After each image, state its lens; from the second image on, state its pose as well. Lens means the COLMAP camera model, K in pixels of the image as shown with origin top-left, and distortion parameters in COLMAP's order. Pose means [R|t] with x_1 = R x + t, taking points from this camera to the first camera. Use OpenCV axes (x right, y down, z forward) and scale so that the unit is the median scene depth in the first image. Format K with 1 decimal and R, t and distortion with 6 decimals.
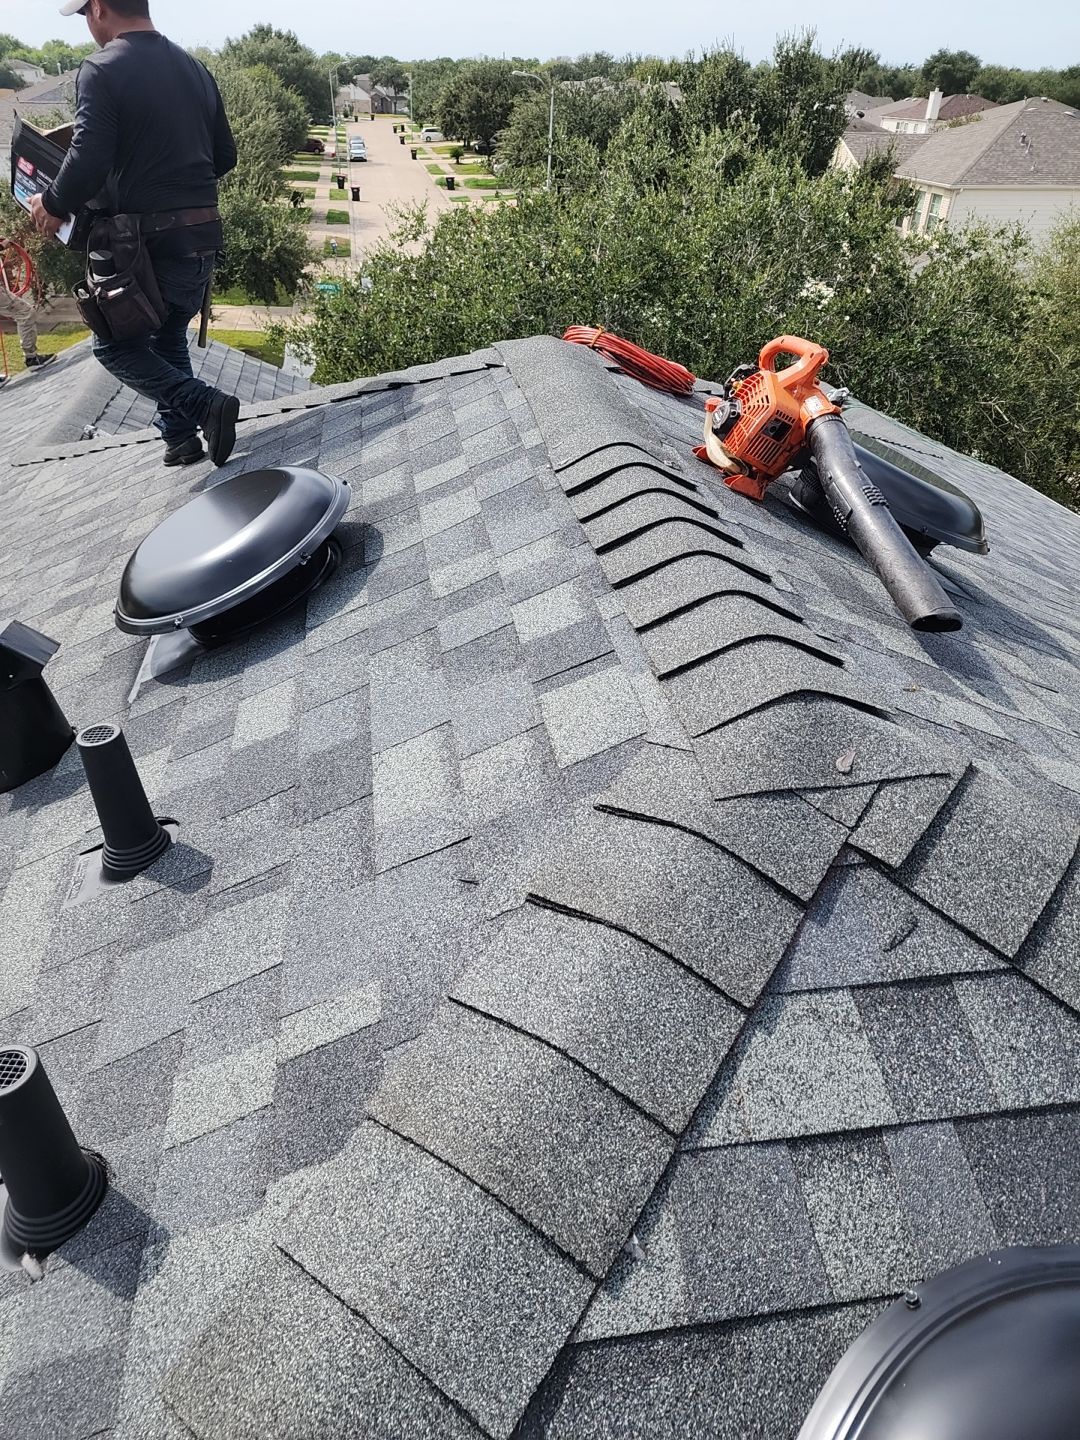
lens RADIAL K [[1026.4, 0, 543.8], [0, 1026.4, 671.9], [0, 0, 1]] dist [0.059898, -0.060013]
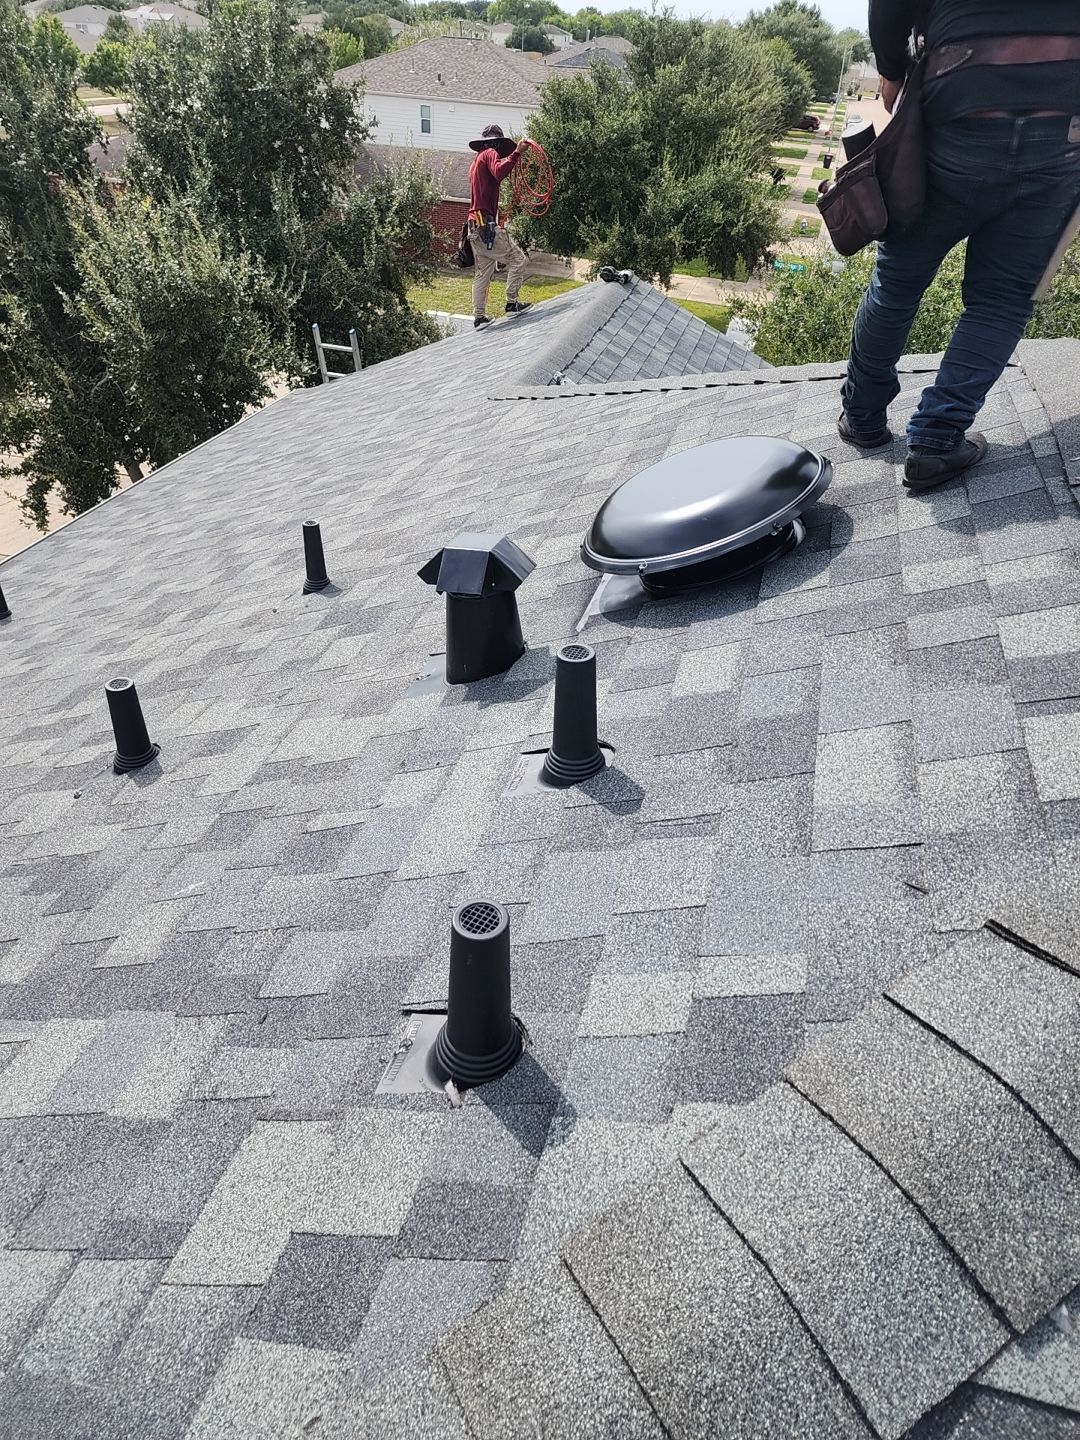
lens RADIAL K [[1026.4, 0, 543.8], [0, 1026.4, 671.9], [0, 0, 1]] dist [0.059898, -0.060013]
pose [[0.913913, 0.236963, -0.329564, -0.128810], [-0.231216, 0.971223, 0.057143, 0.035778], [0.333621, 0.023977, 0.942402, -0.035530]]
